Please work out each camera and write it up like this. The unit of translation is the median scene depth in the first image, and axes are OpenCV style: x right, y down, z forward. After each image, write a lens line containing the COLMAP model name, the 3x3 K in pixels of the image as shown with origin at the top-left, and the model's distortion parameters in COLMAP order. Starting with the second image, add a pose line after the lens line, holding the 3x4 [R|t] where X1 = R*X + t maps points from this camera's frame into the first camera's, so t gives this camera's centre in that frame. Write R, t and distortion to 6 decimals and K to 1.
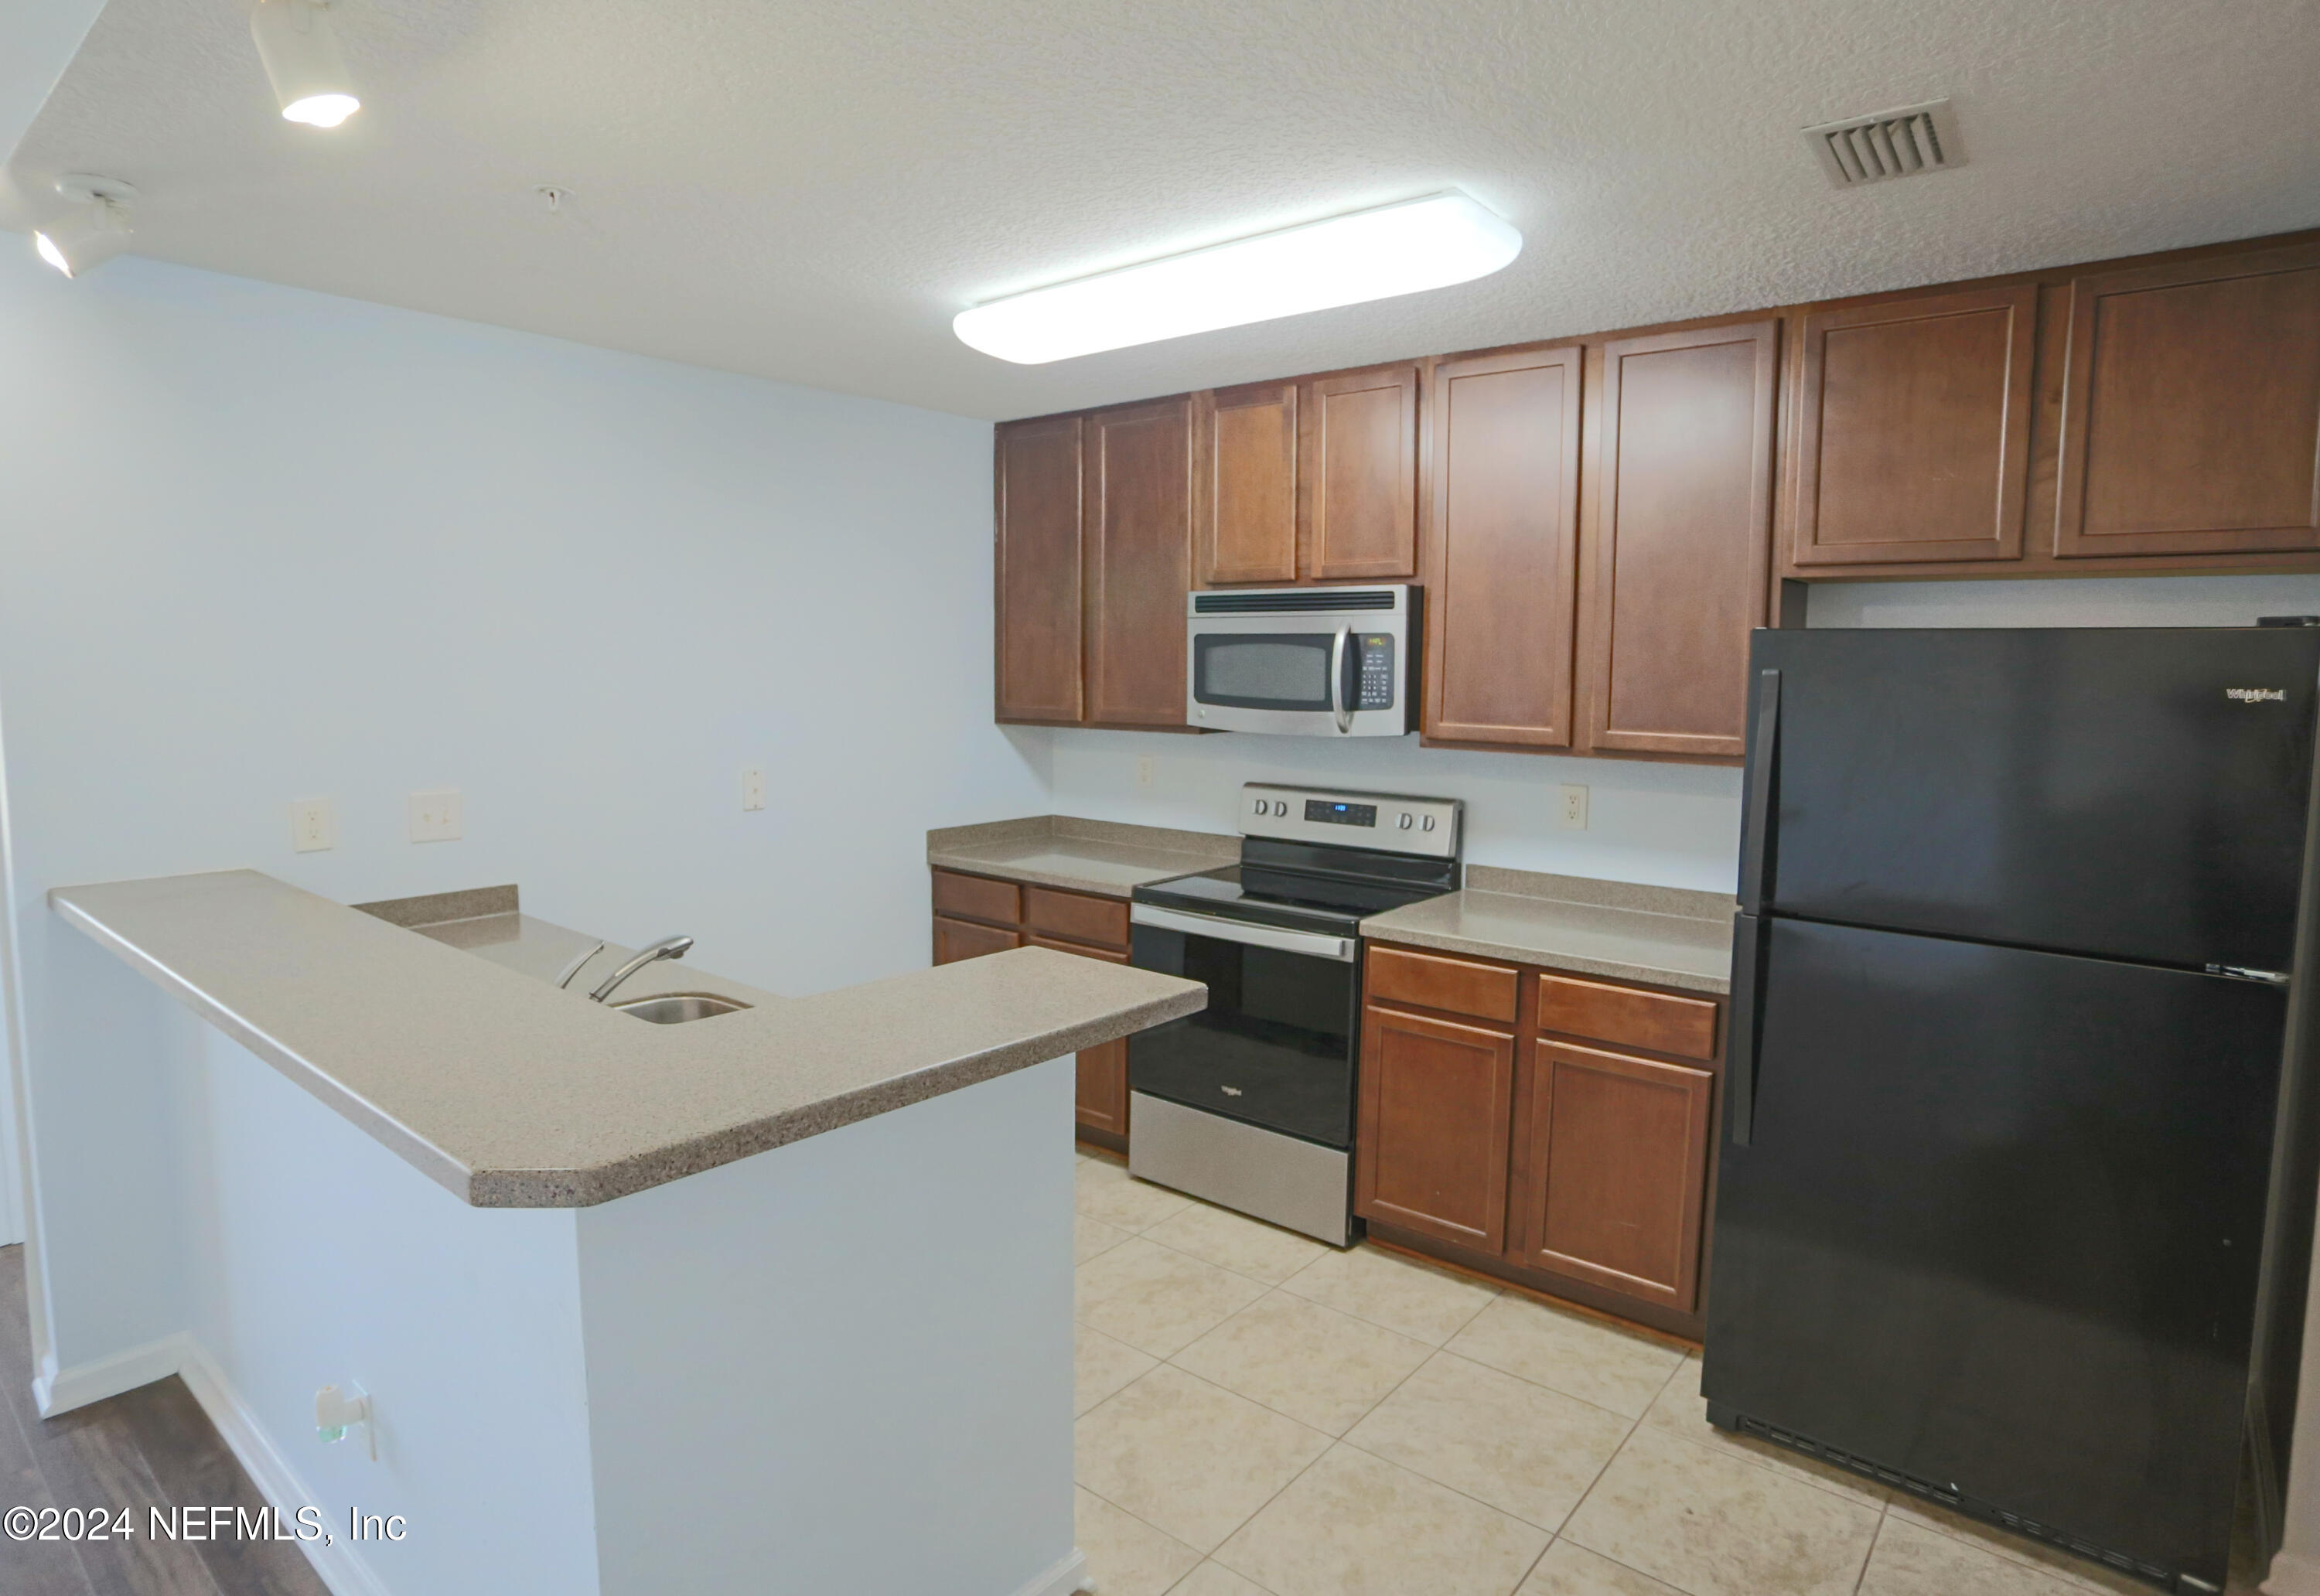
lens RADIAL K [[1281.7, 0, 1142.1], [0, 1281.7, 792.7], [0, 0, 1]] dist [-0.036111, 0.003402]
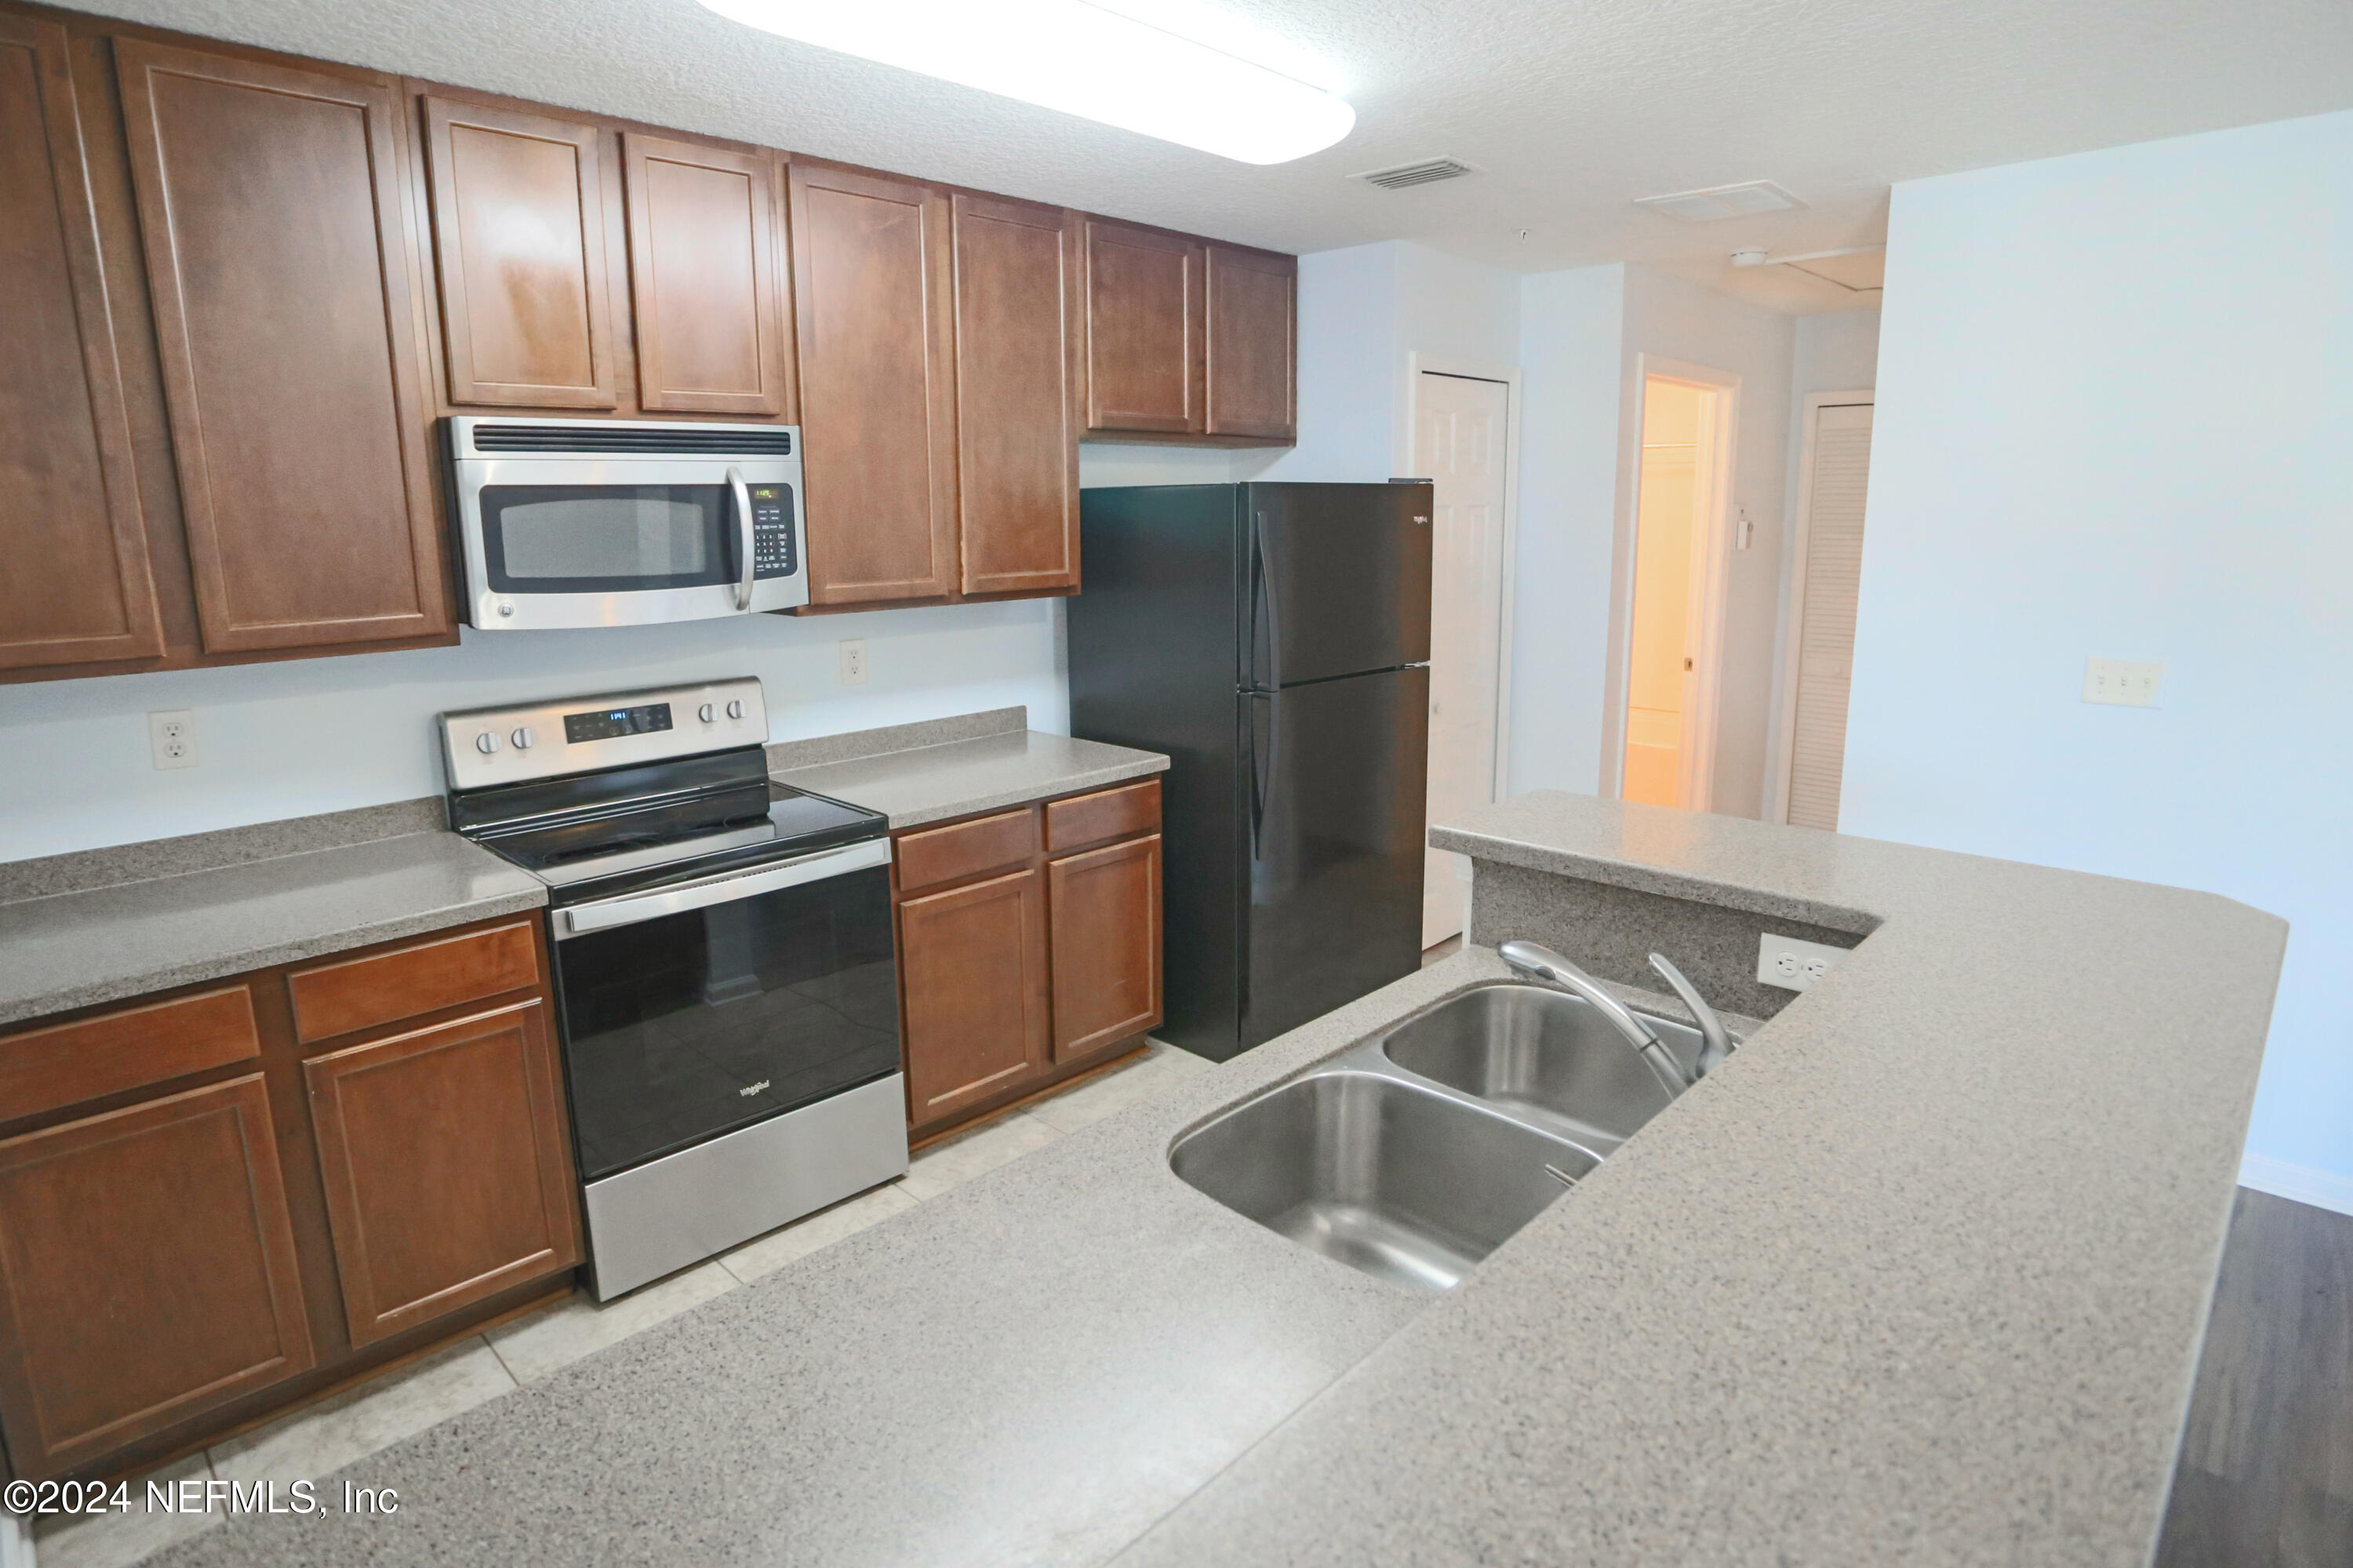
lens RADIAL K [[1263.7, 0, 1190.2], [0, 1263.7, 760.9], [0, 0, 1]] dist [-0.066357, 0.026591]
pose [[0.084001, -0.210755, 0.973923, -0.608223], [0.114463, 0.972949, 0.200672, -0.080472], [-0.989870, 0.094622, 0.105852, 0.653861]]
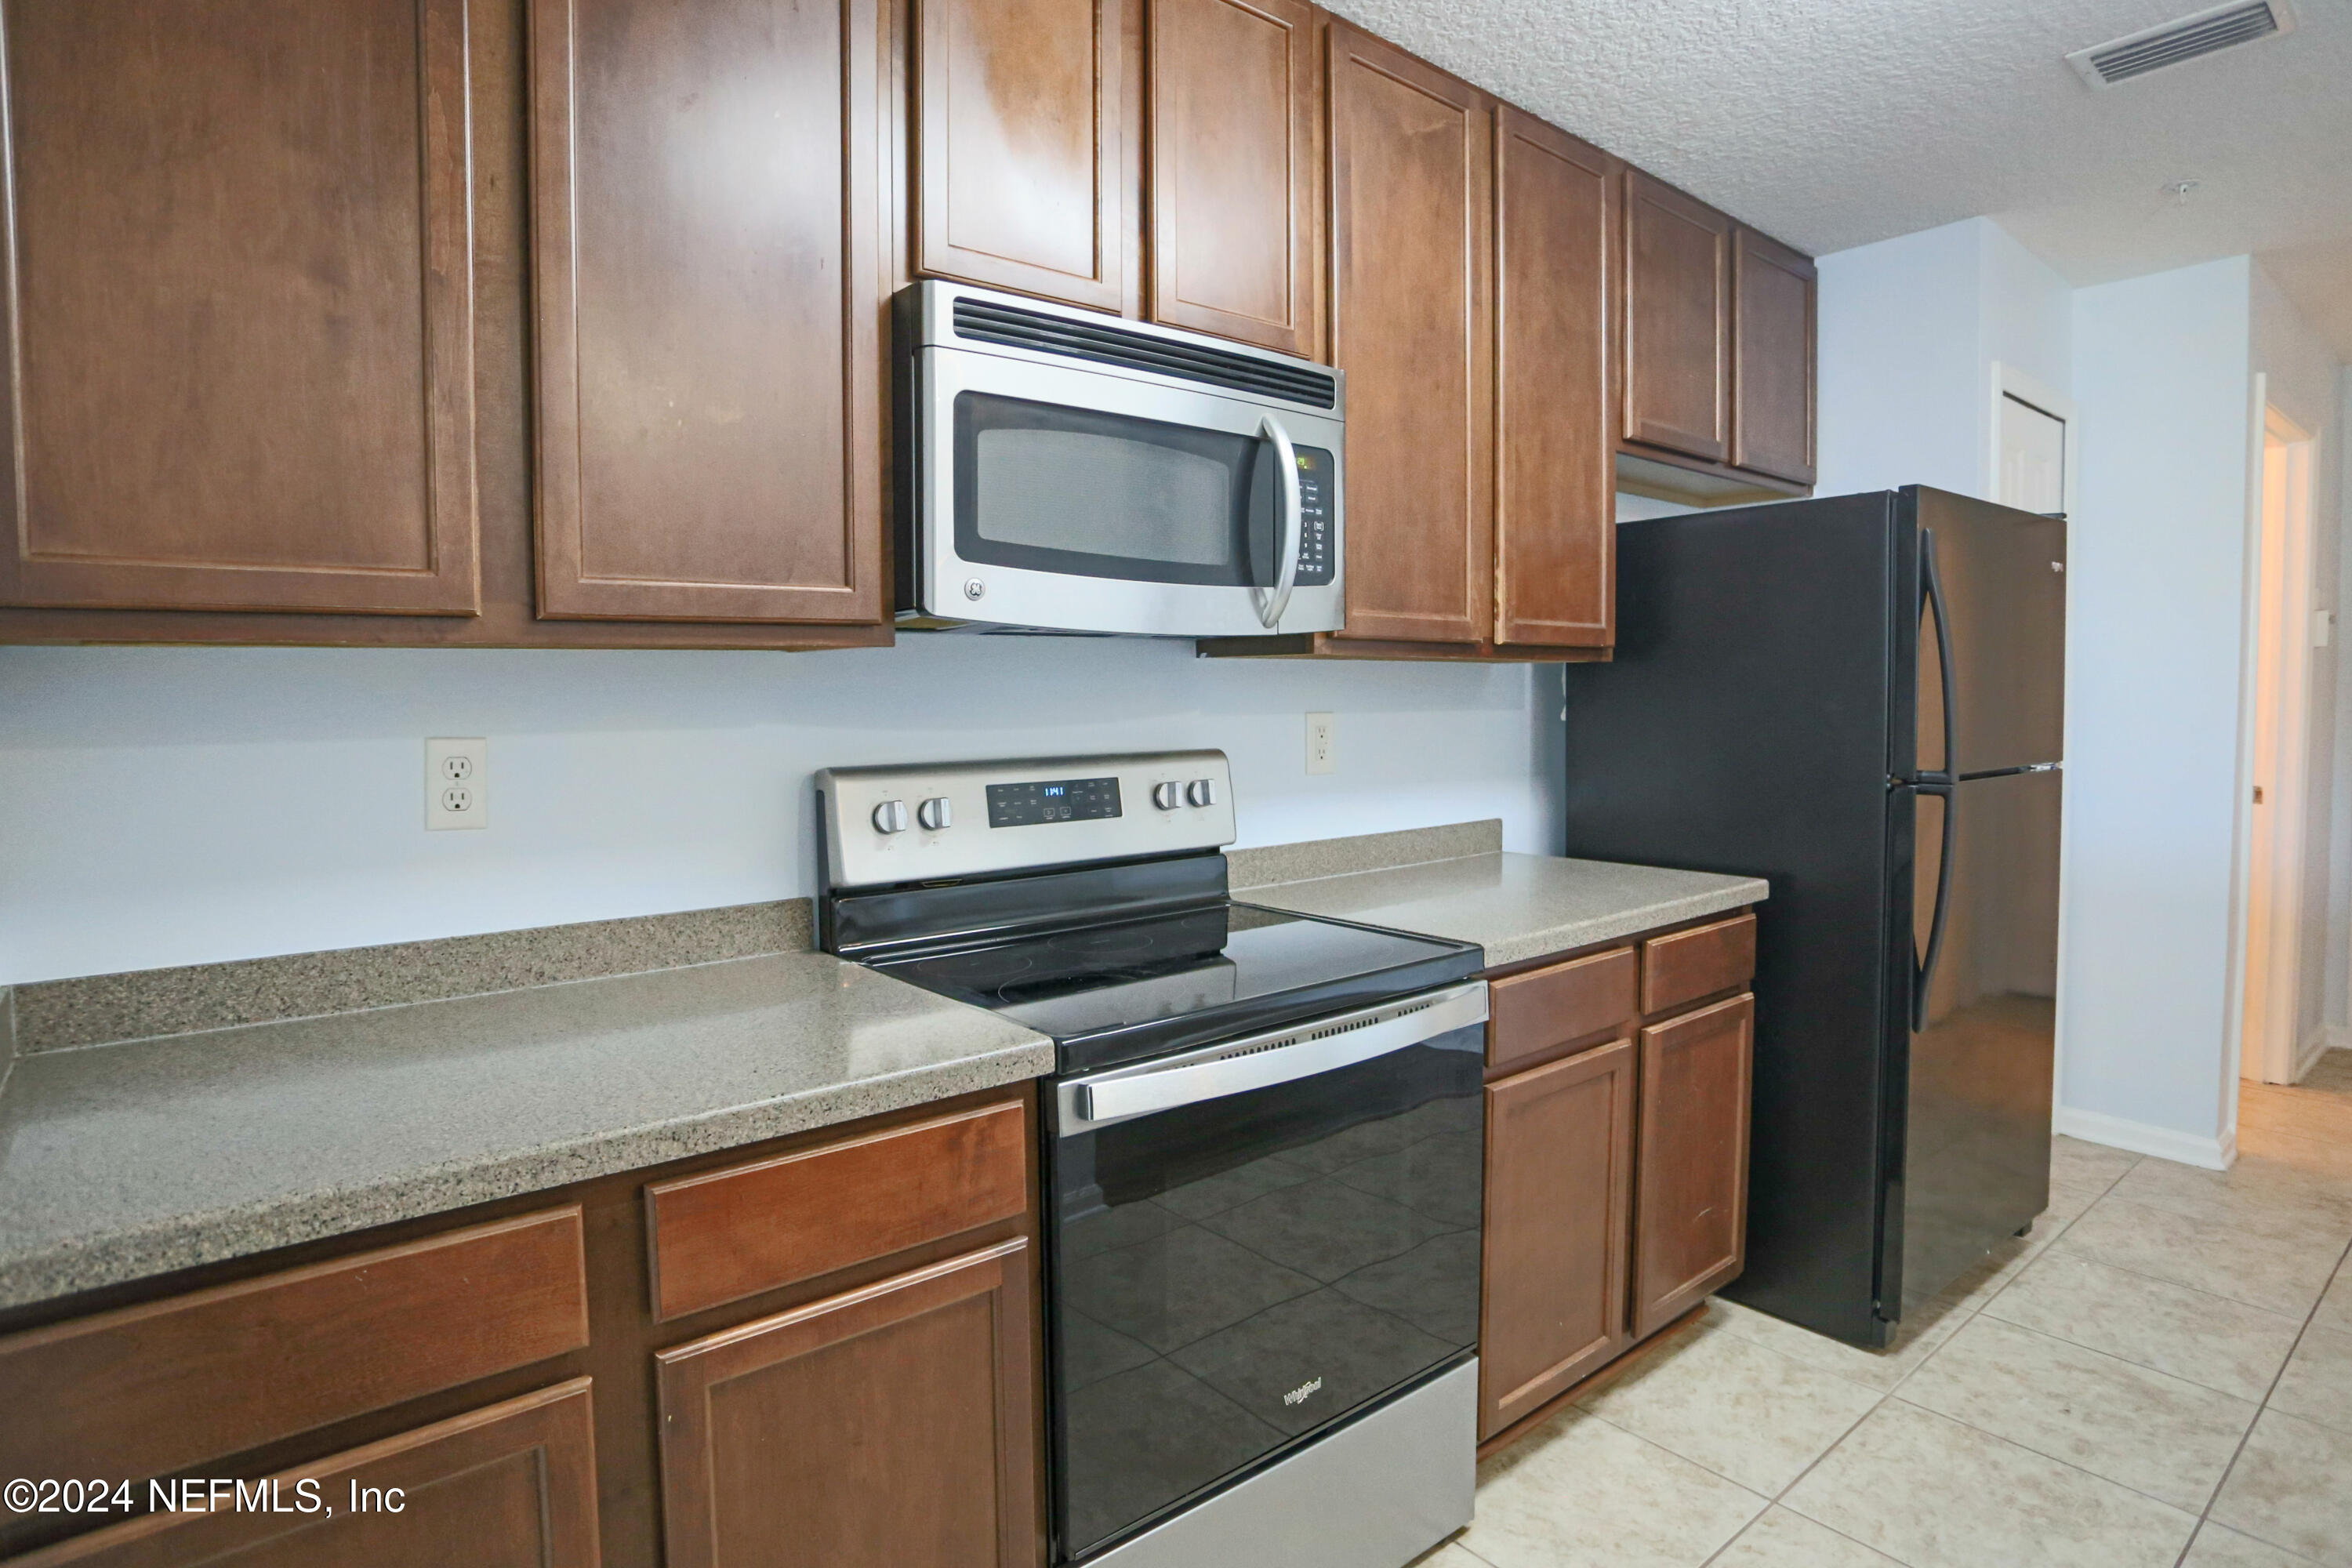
lens RADIAL K [[1263.1, 0, 1175.9], [0, 1263.1, 764.4], [0, 0, 1]] dist [-0.066357, 0.026591]
pose [[0.196780, -0.068862, 0.978027, -0.370056], [0.113468, 0.992427, 0.047046, -0.019255], [-0.973860, 0.101717, 0.203103, 0.945679]]
